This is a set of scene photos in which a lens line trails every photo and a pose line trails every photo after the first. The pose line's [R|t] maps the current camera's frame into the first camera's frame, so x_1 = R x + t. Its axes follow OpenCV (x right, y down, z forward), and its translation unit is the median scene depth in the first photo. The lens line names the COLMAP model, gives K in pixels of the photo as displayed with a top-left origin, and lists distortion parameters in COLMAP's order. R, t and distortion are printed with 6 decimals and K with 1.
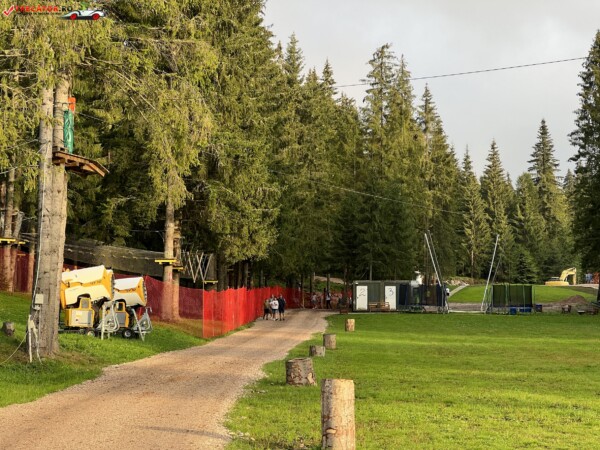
lens RADIAL K [[1348.1, 0, 300.0], [0, 1348.1, 225.0], [0, 0, 1]] dist [-0.859944, 0.104956]
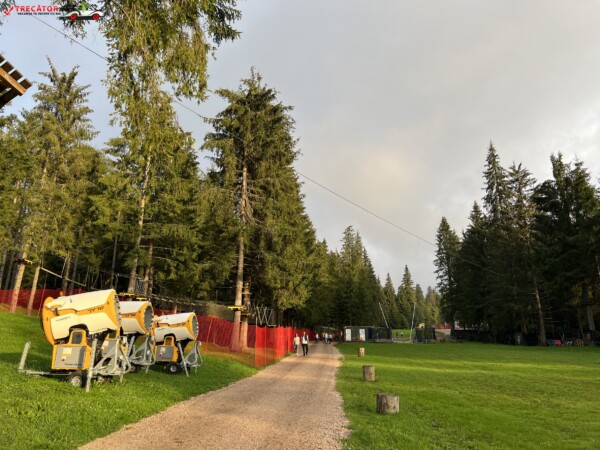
lens RADIAL K [[384.1, 0, 300.0], [0, 384.1, 225.0], [0, 0, 1]] dist [-0.033073, -0.001849]
pose [[0.999754, -0.010741, -0.019422, -0.021126], [0.006026, 0.973588, -0.228231, 0.033899], [0.021360, 0.228058, 0.973413, 0.556111]]
